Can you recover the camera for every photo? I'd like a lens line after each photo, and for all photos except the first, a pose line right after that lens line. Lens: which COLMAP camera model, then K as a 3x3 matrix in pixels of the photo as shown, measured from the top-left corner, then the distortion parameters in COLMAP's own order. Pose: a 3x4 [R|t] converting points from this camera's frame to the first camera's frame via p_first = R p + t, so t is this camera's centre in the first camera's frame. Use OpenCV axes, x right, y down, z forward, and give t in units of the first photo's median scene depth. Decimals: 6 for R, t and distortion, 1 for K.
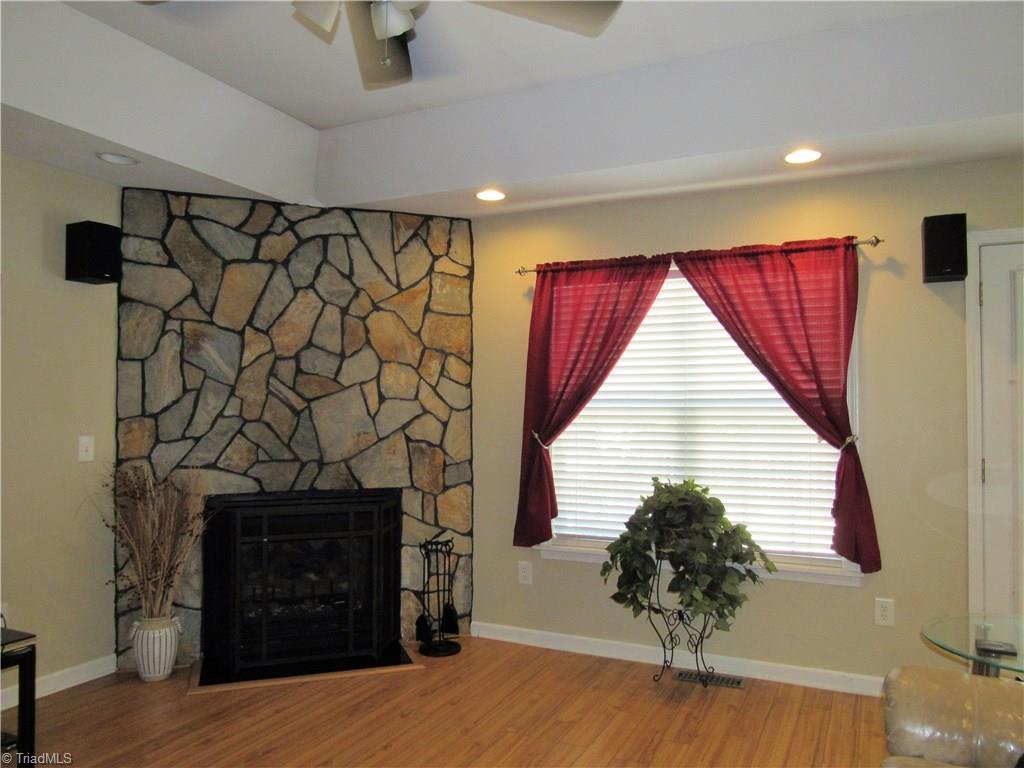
lens RADIAL K [[748.7, 0, 498.6], [0, 748.7, 396.5], [0, 0, 1]] dist [-0.048057, 0.036941]
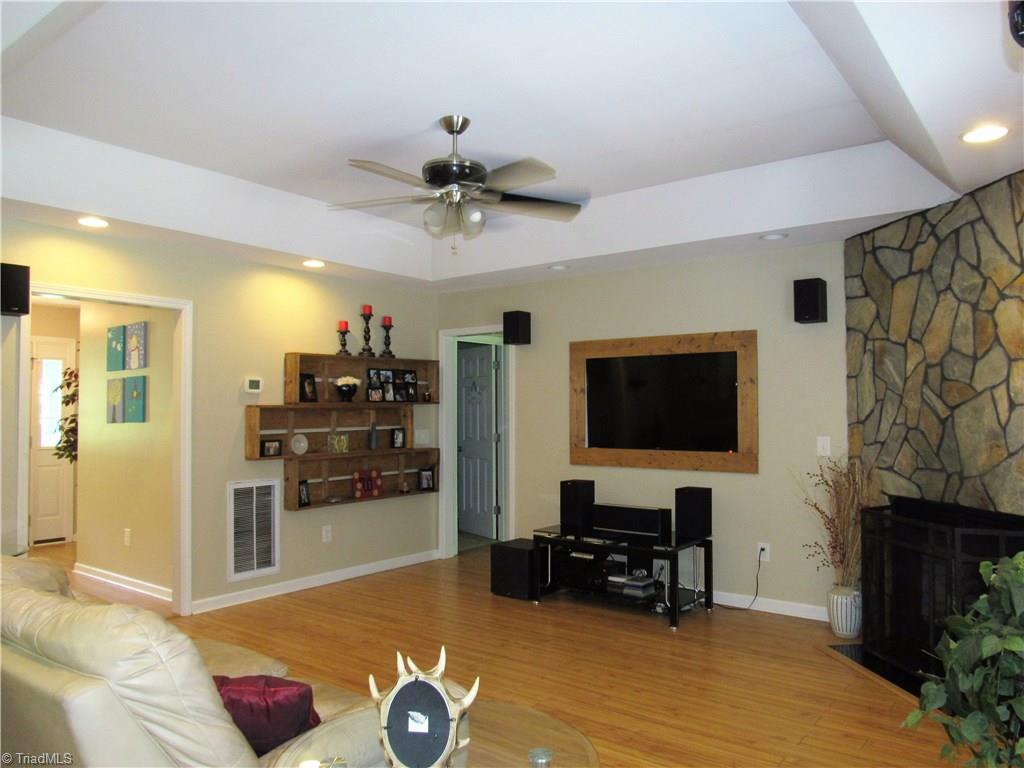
lens RADIAL K [[748.7, 0, 509.3], [0, 748.7, 388.0], [0, 0, 1]] dist [-0.048057, 0.036941]
pose [[-0.215515, -0.030919, -0.976011, 0.805807], [0.021720, 0.999100, -0.036446, 0.001657], [0.976259, -0.029054, -0.214649, 0.678403]]
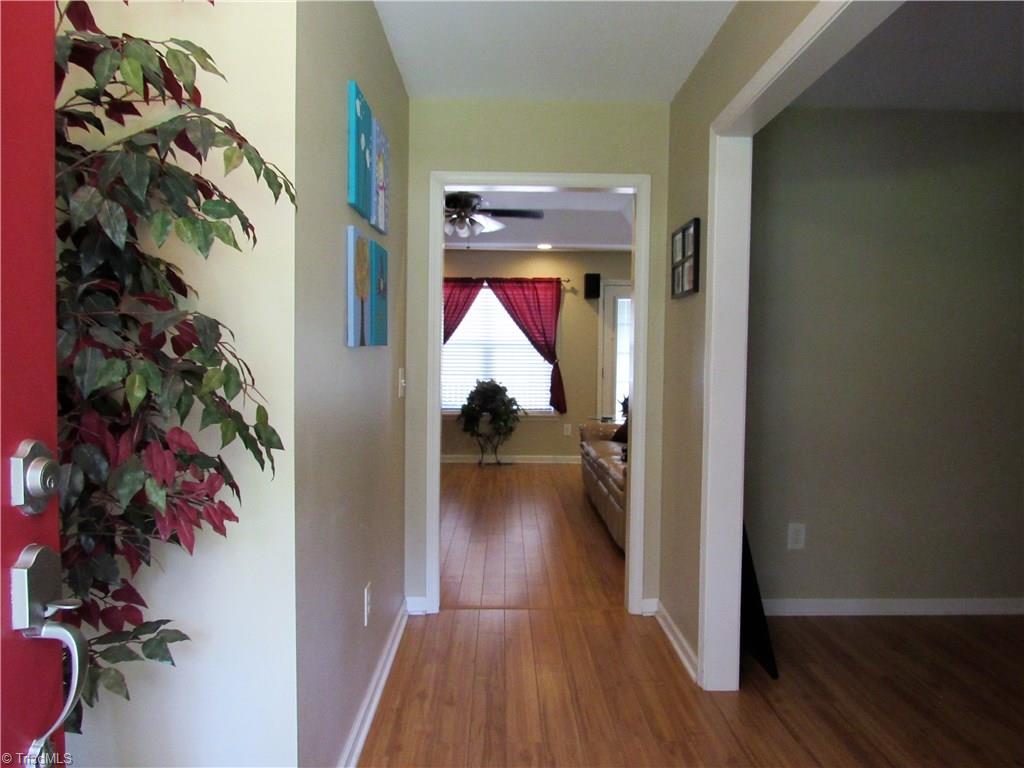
lens RADIAL K [[748.7, 0, 511.7], [0, 748.7, 384.8], [0, 0, 1]] dist [-0.048057, 0.036941]
pose [[0.903471, -0.015095, 0.428383, -0.550641], [-0.015451, 0.997584, 0.067737, -0.021695], [-0.428370, -0.067817, 0.901055, -0.894220]]
